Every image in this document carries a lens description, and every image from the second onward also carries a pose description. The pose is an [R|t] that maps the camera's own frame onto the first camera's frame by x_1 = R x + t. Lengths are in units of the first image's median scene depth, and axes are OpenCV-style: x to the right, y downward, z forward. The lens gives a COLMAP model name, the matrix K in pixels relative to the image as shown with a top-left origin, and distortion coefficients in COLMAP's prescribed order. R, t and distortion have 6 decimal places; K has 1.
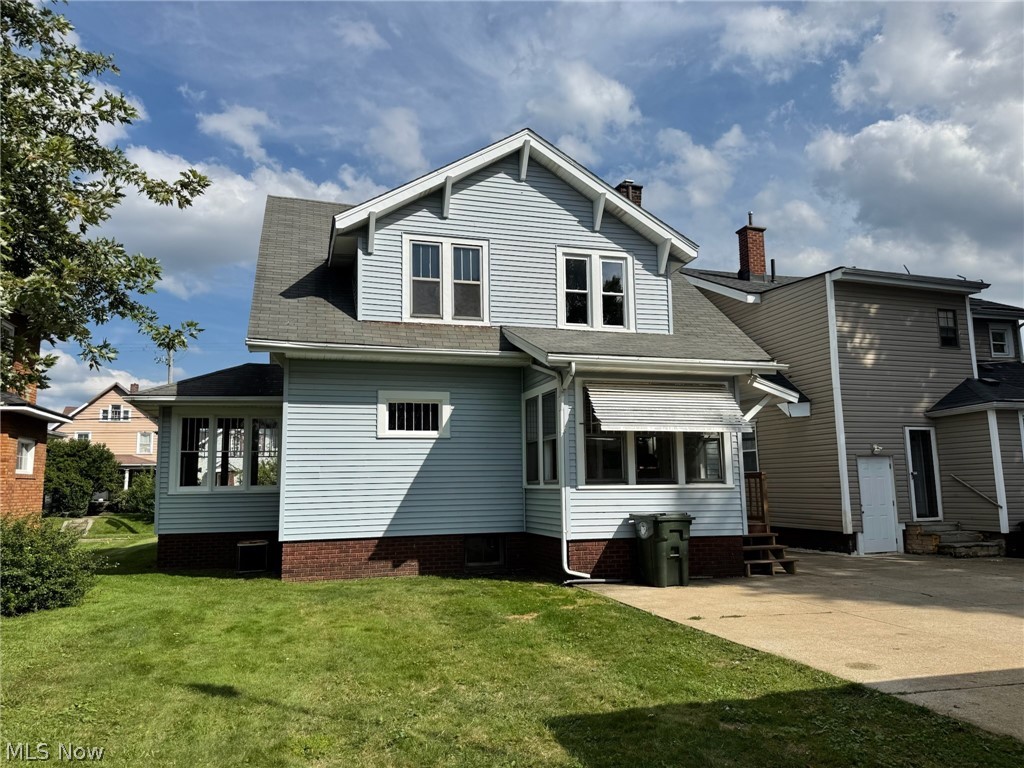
lens RADIAL K [[713.6, 0, 512.0], [0, 713.6, 384.0], [0, 0, 1]] dist [0.053765, -0.006035]
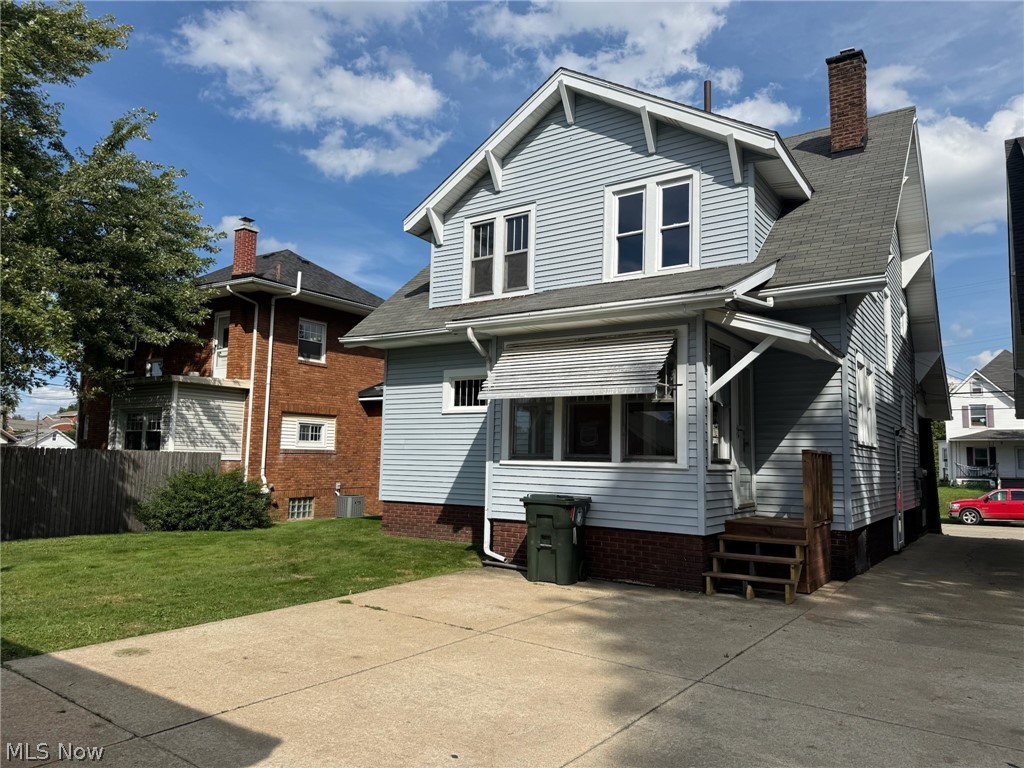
lens RADIAL K [[713.6, 0, 512.0], [0, 713.6, 384.0], [0, 0, 1]] dist [0.053765, -0.006035]
pose [[0.639772, -0.057408, -0.766418, 0.702629], [0.082291, 0.996591, -0.005955, 0.044770], [0.764146, -0.059259, 0.642315, 0.373961]]
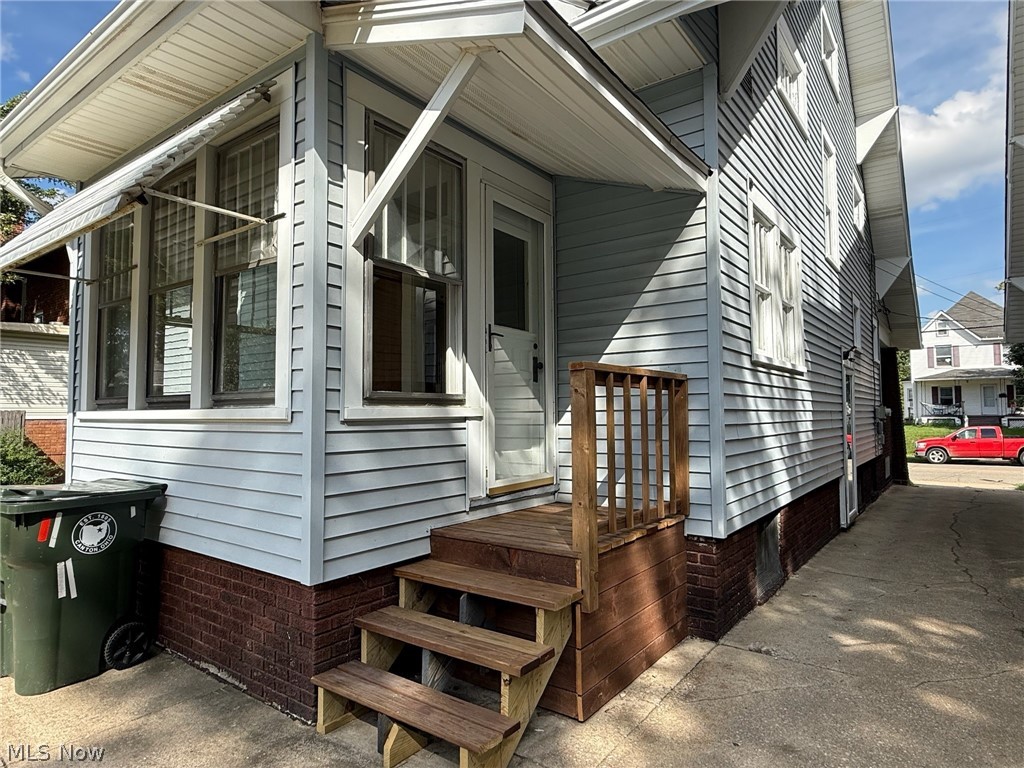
lens RADIAL K [[587.5, 0, 508.6], [0, 587.5, 374.4], [0, 0, 1]] dist [0.030072, 0.000474]
pose [[0.596135, -0.042670, -0.801749, 0.518086], [0.112718, 0.993145, 0.030954, 0.119853], [0.794932, -0.108824, 0.596859, 0.863404]]
